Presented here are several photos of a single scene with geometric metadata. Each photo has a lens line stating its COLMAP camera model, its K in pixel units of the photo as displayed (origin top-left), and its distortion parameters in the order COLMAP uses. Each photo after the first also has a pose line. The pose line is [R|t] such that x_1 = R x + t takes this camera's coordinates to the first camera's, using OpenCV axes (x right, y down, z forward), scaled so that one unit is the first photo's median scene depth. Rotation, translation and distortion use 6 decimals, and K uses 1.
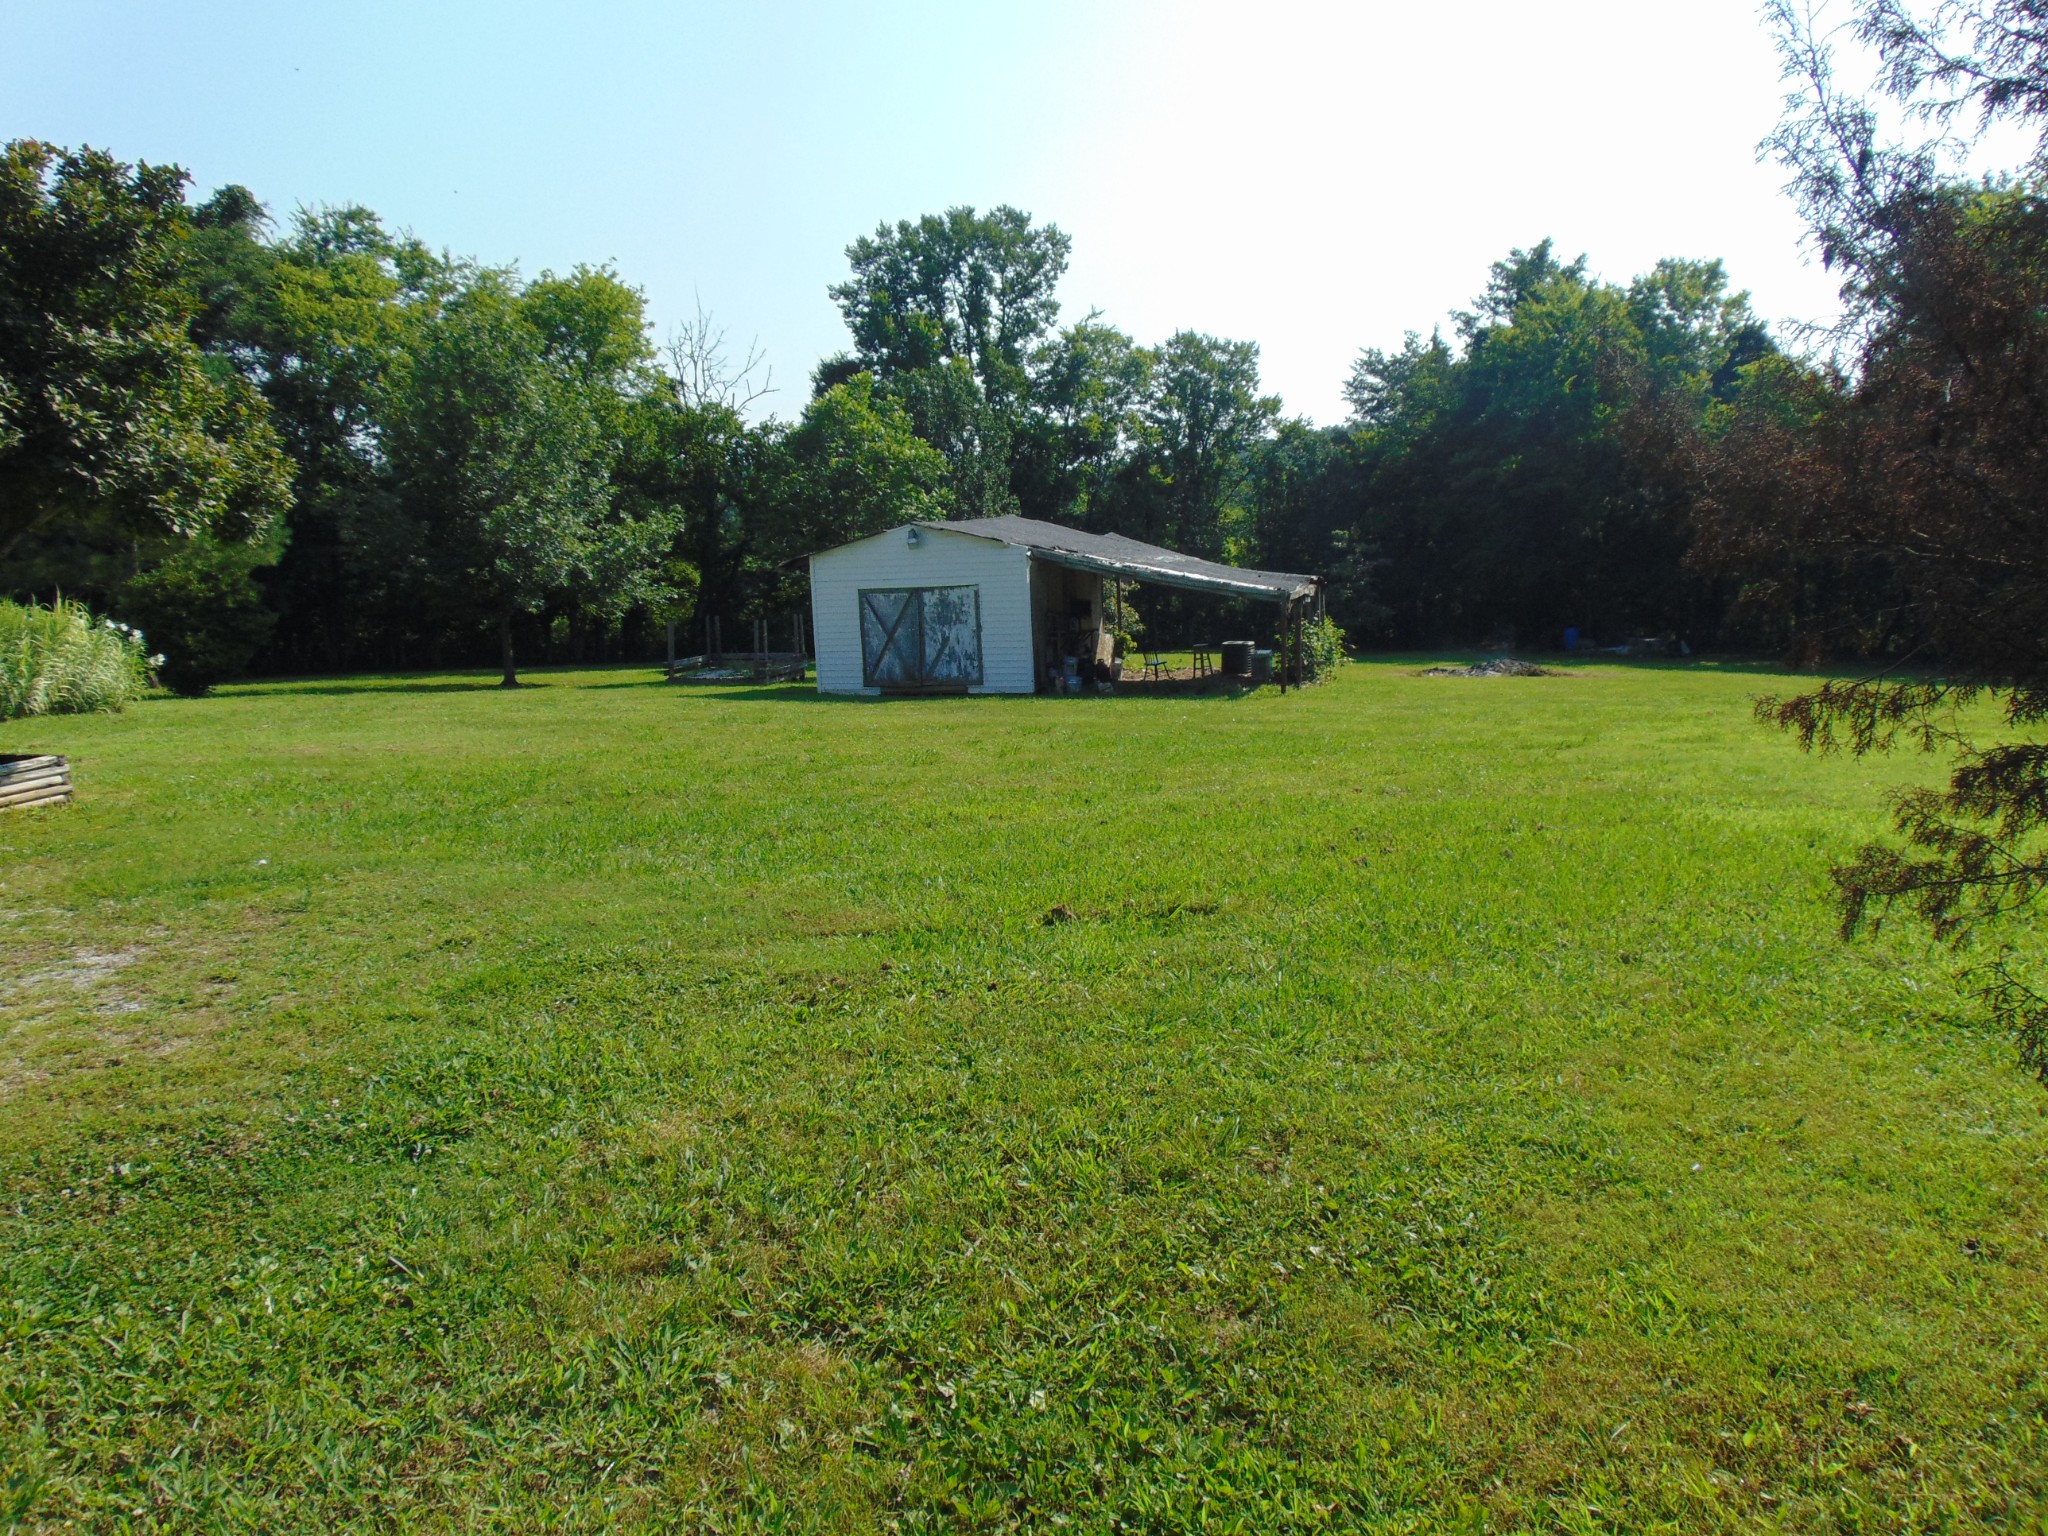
lens RADIAL K [[1541.2, 0, 1018.0], [0, 1541.2, 762.1], [0, 0, 1]] dist [-0.027439, 0.063897]
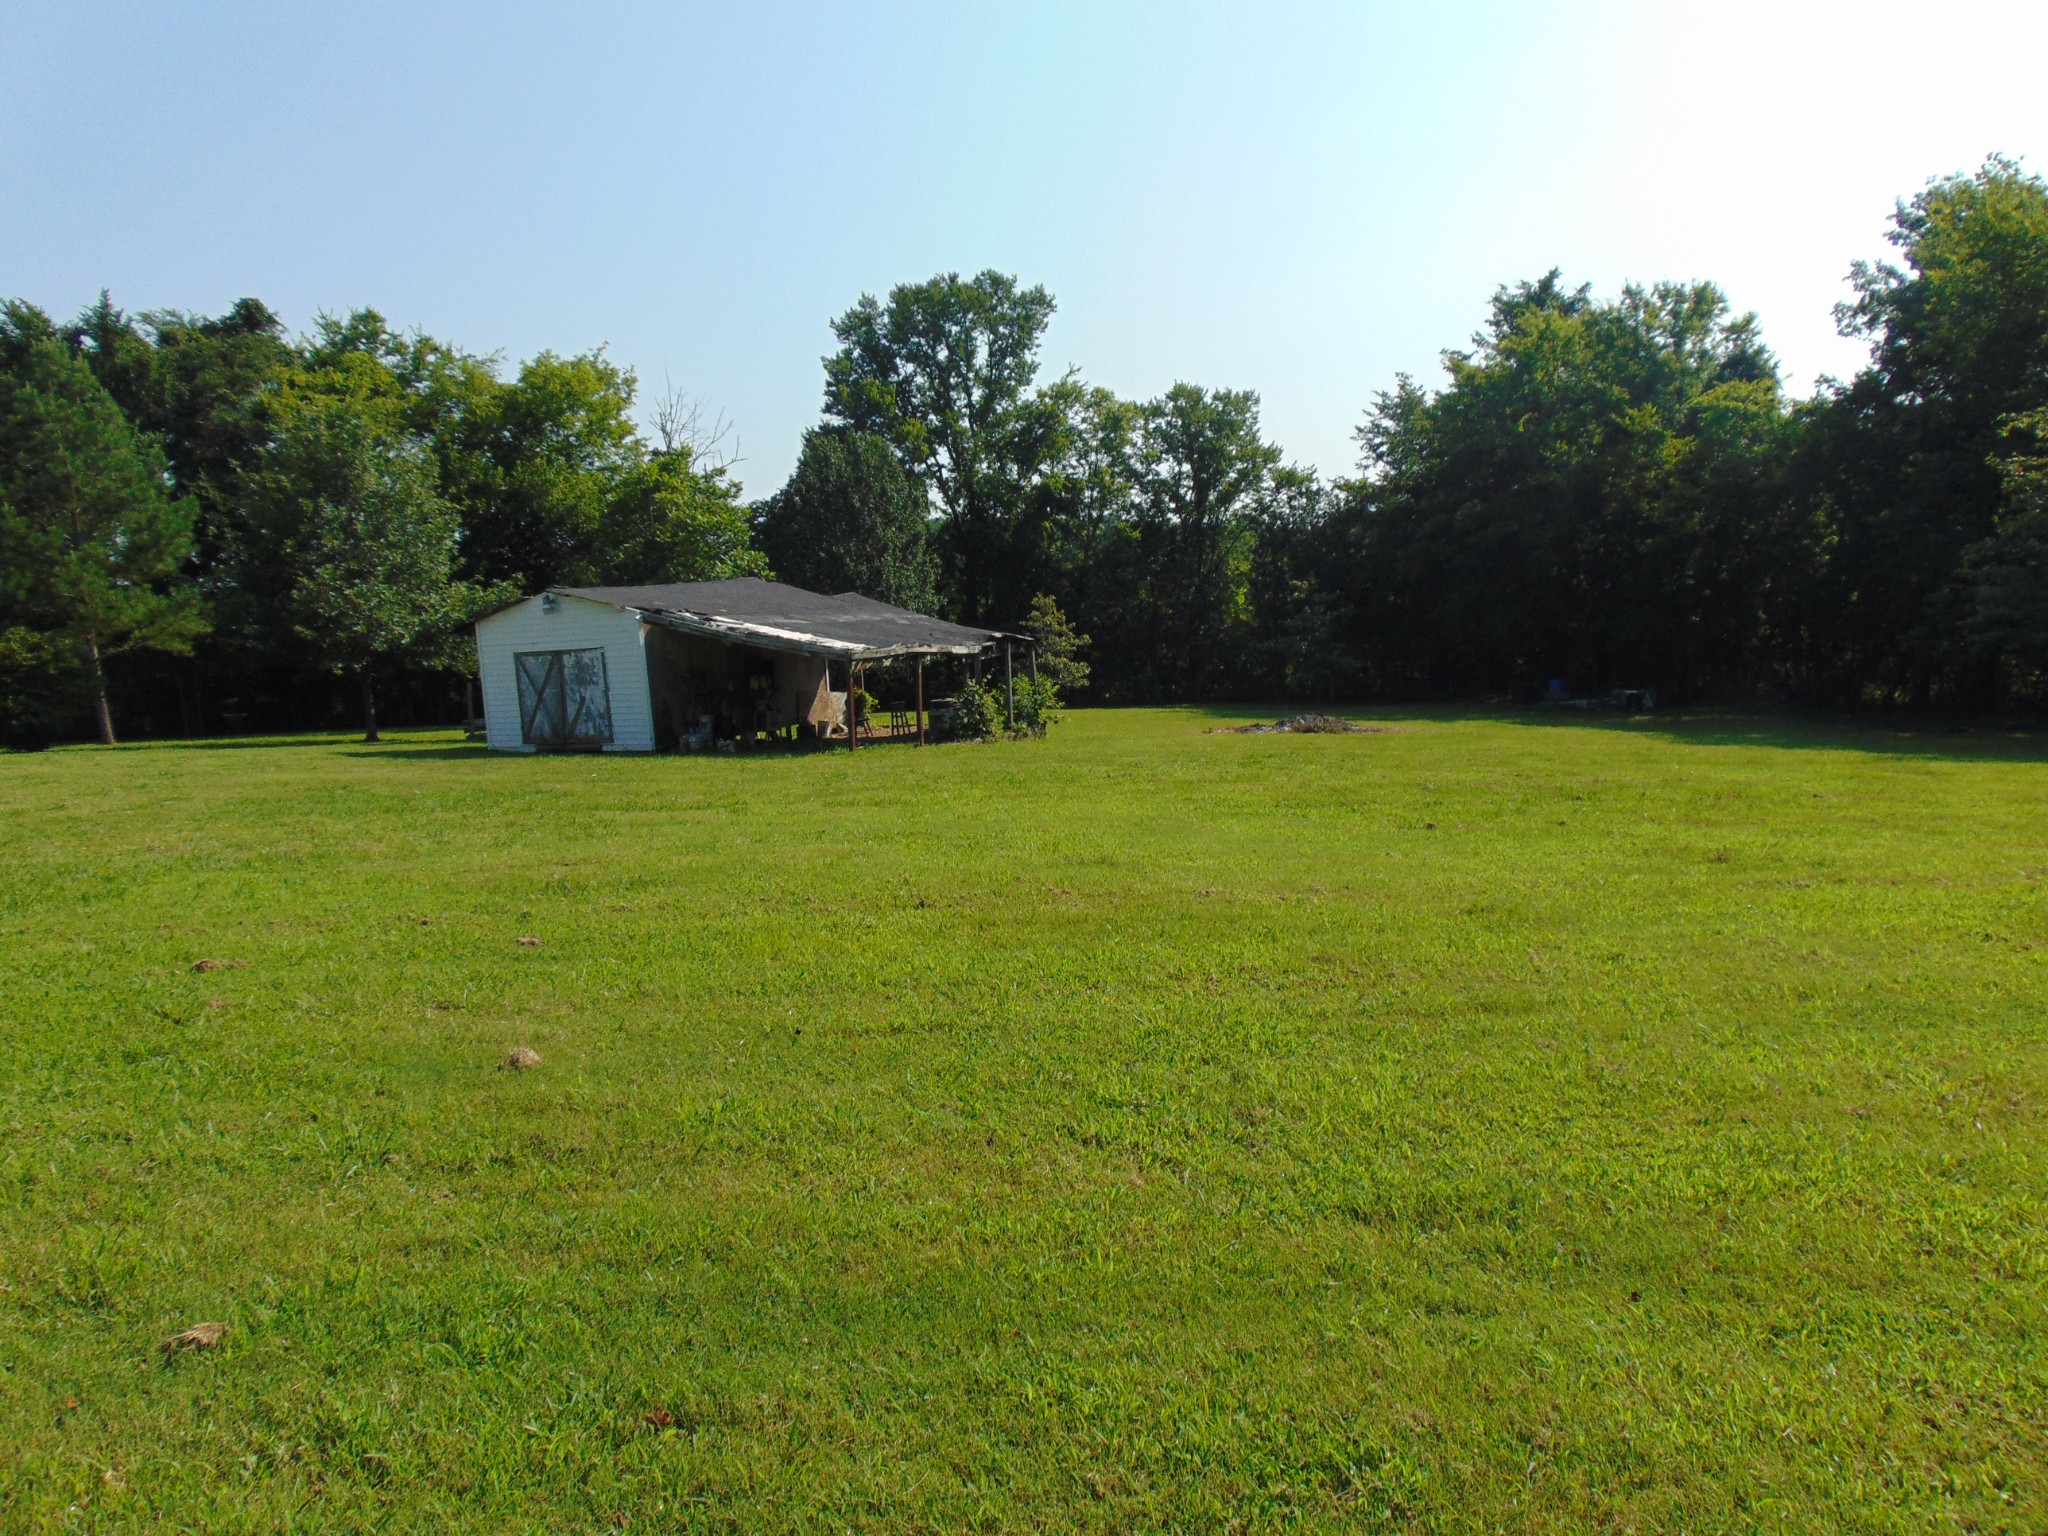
lens RADIAL K [[1541.2, 0, 1018.0], [0, 1541.2, 762.1], [0, 0, 1]] dist [-0.027439, 0.063897]
pose [[0.978906, 0.003676, -0.204278, 0.444616], [-0.010529, 0.999417, -0.032469, -0.005750], [0.204040, 0.033934, 0.978374, 0.033947]]
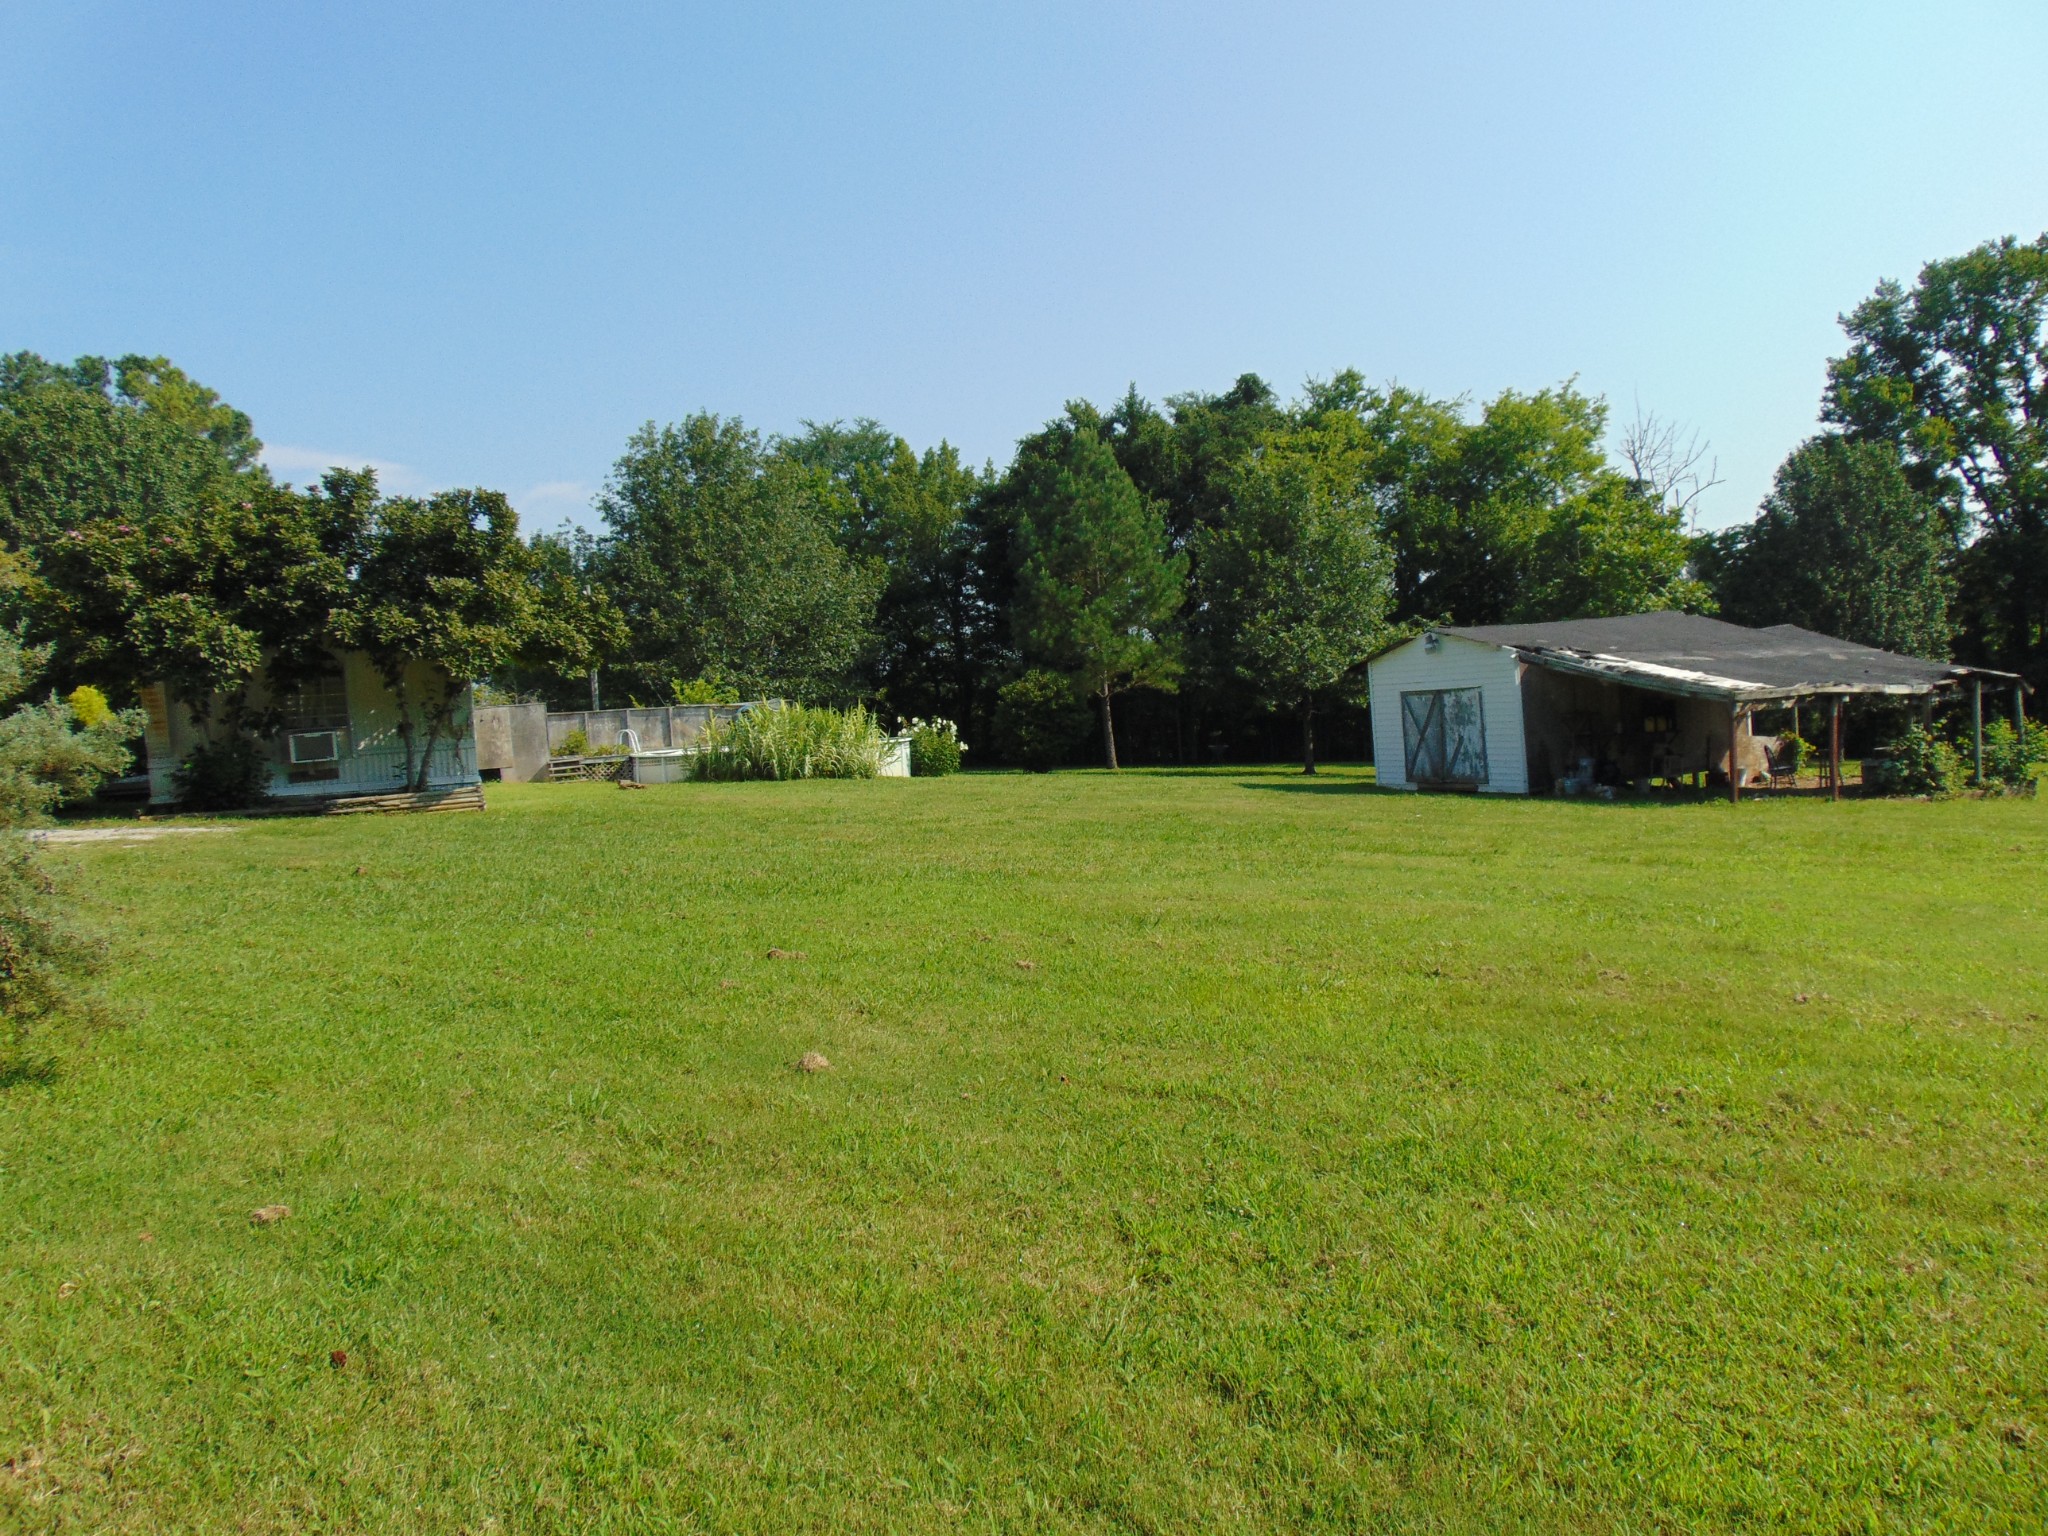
lens RADIAL K [[1541.2, 0, 1018.0], [0, 1541.2, 762.1], [0, 0, 1]] dist [-0.027439, 0.063897]
pose [[0.655631, 0.025166, -0.754662, 0.527150], [-0.071464, 0.997026, -0.028838, -0.012135], [0.751692, 0.072839, 0.655480, 0.089088]]
